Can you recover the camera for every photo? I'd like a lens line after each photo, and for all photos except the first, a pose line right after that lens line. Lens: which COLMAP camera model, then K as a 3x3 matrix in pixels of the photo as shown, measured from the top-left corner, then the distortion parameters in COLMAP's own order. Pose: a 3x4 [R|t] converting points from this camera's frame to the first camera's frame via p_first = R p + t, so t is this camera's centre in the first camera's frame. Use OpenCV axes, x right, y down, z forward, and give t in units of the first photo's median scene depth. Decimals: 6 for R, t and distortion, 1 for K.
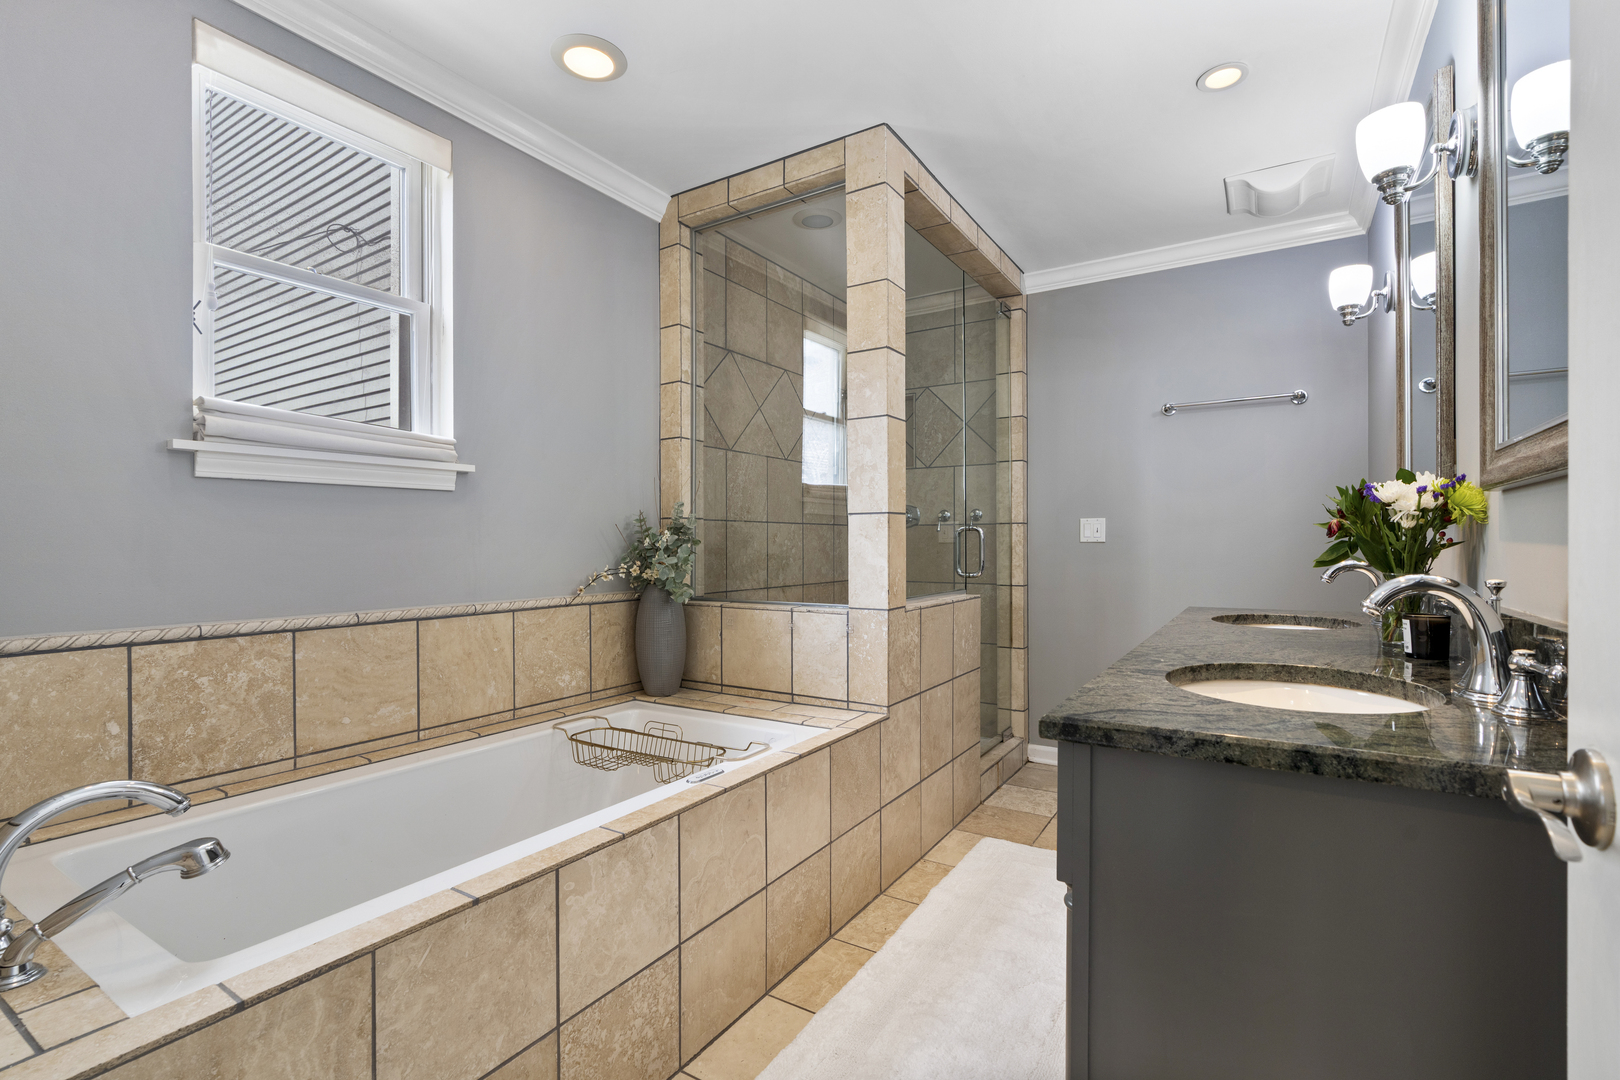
lens RADIAL K [[744.7, 0, 802.5], [0, 744.7, 532.9], [0, 0, 1]] dist [-0.002855, 0.000470]
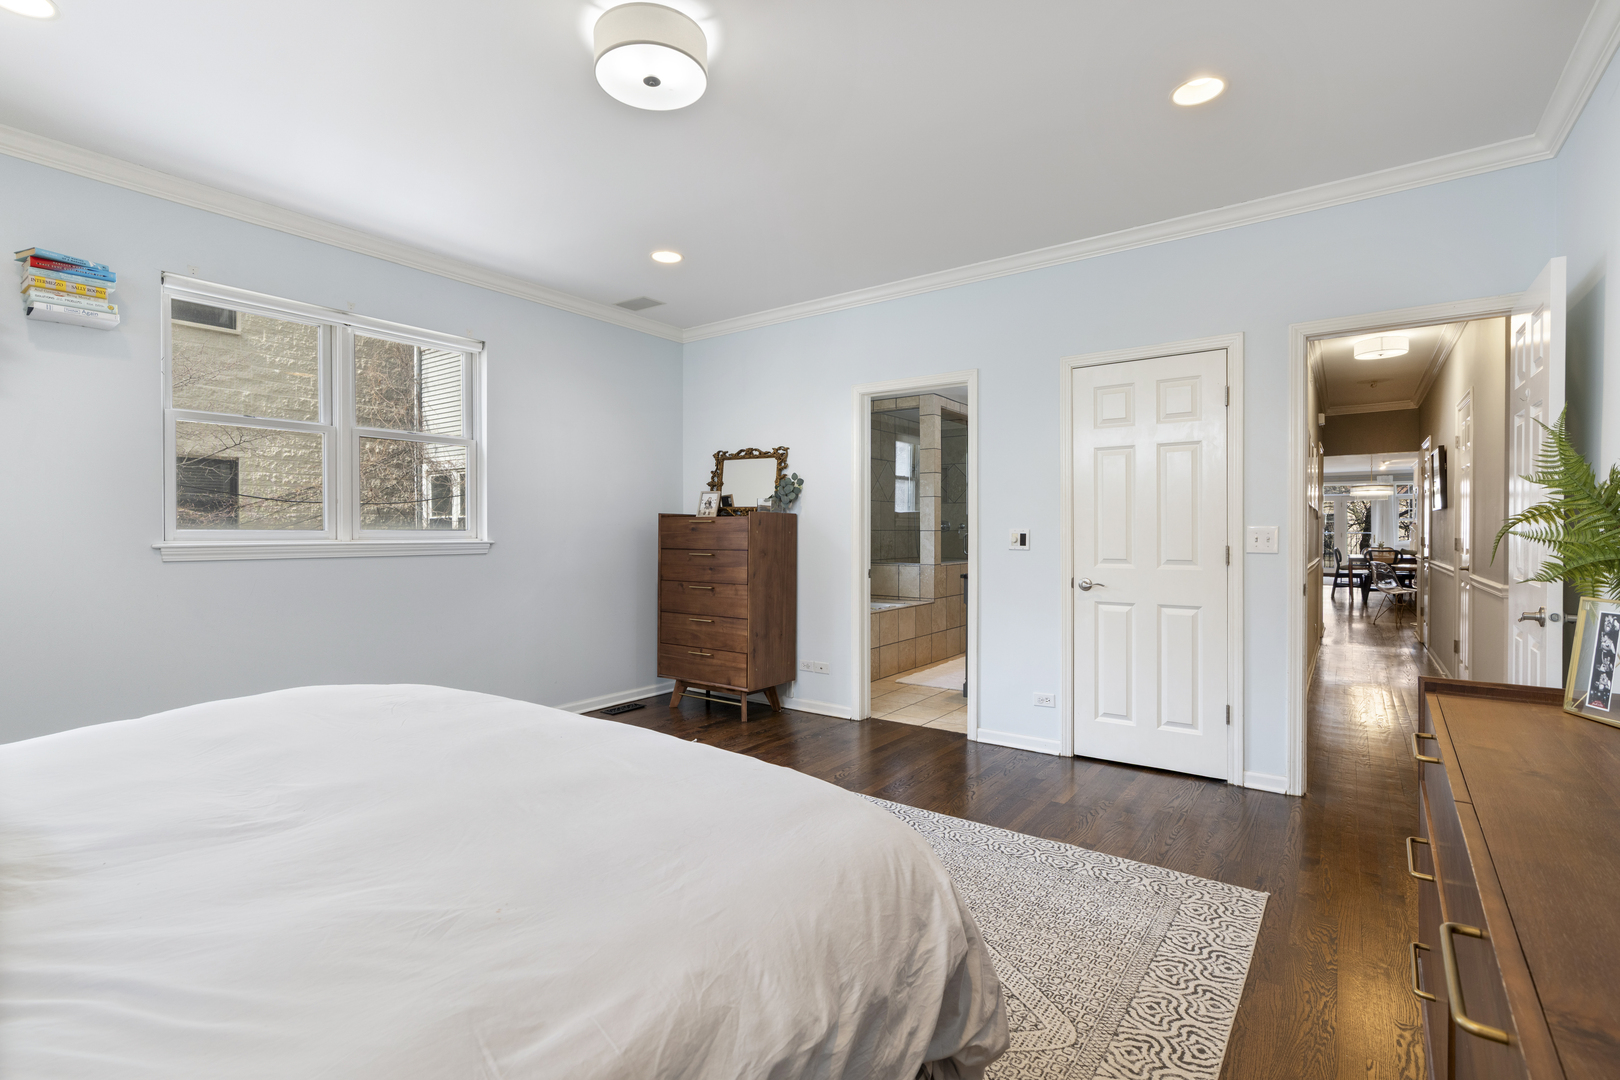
lens RADIAL K [[763.8, 0, 805.8], [0, 763.8, 532.0], [0, 0, 1]] dist [-0.003493, -0.000140]
pose [[0.998230, -0.000998, -0.059455, -0.186759], [0.001986, 0.999861, 0.016554, -0.065984], [0.059430, -0.016643, 0.998094, -1.790842]]
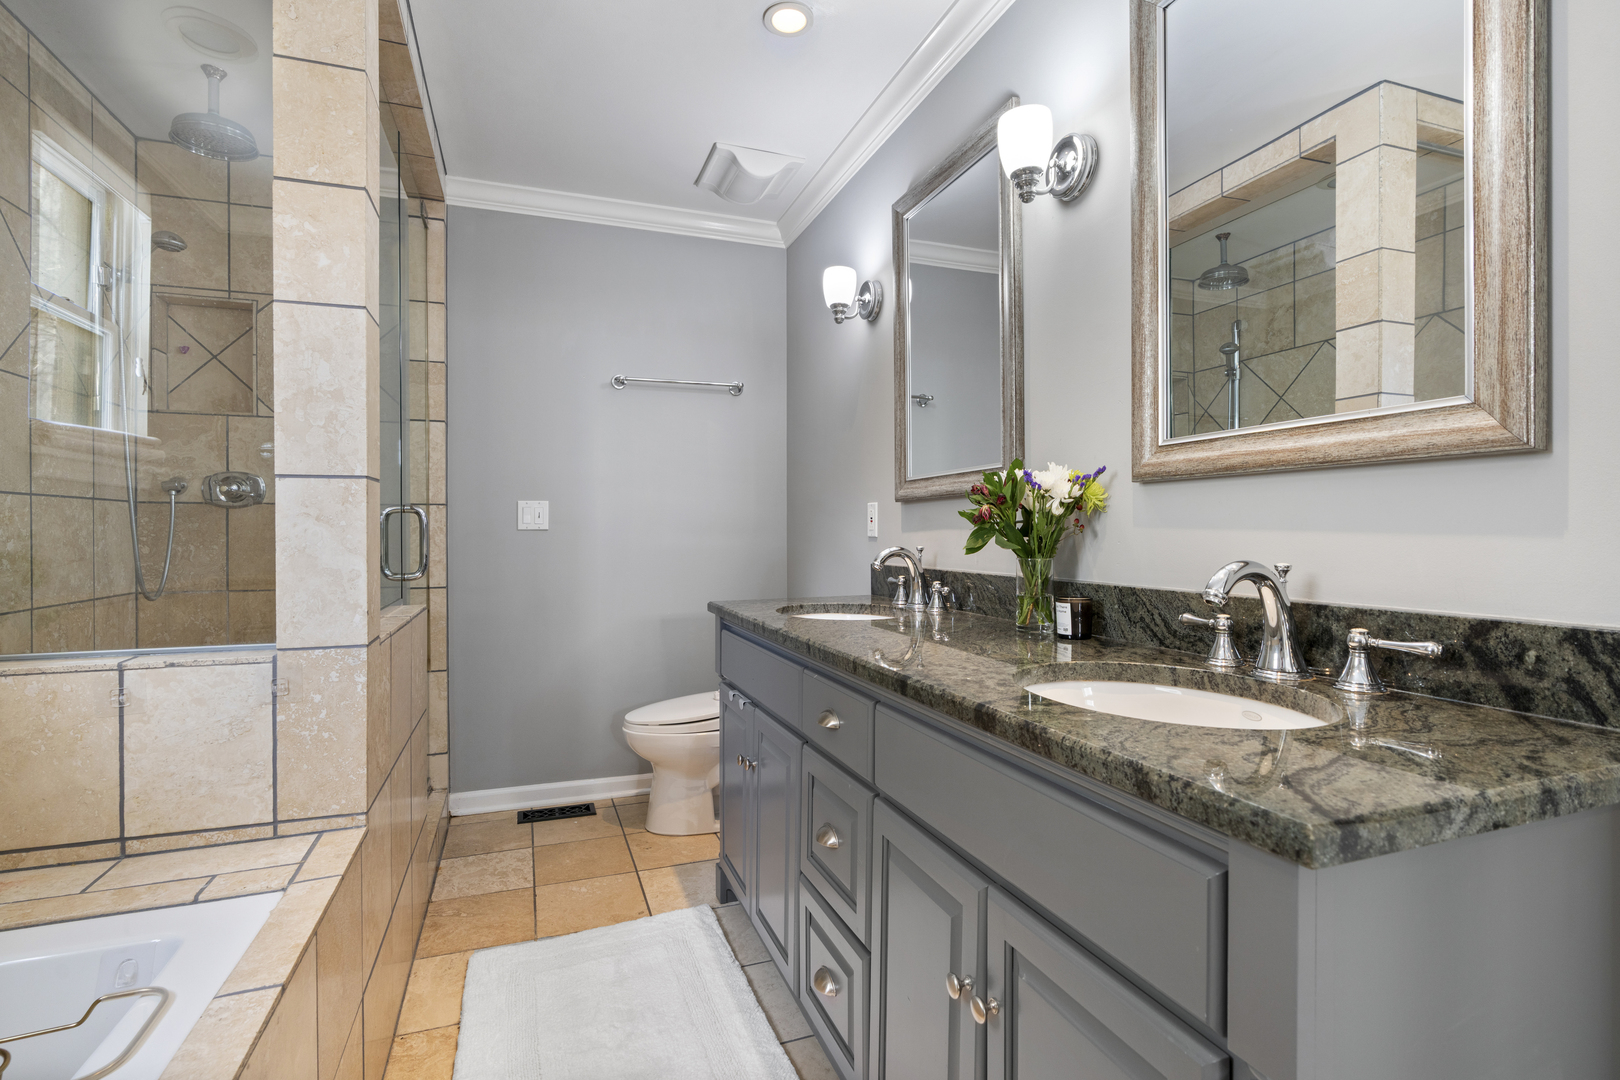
lens RADIAL K [[763.8, 0, 805.8], [0, 763.8, 532.0], [0, 0, 1]] dist [-0.003493, -0.000140]
pose [[0.609839, -0.000417, 0.792525, -0.135894], [-0.010055, 0.999915, 0.008264, 0.006476], [-0.792461, -0.013009, 0.609783, 0.342580]]
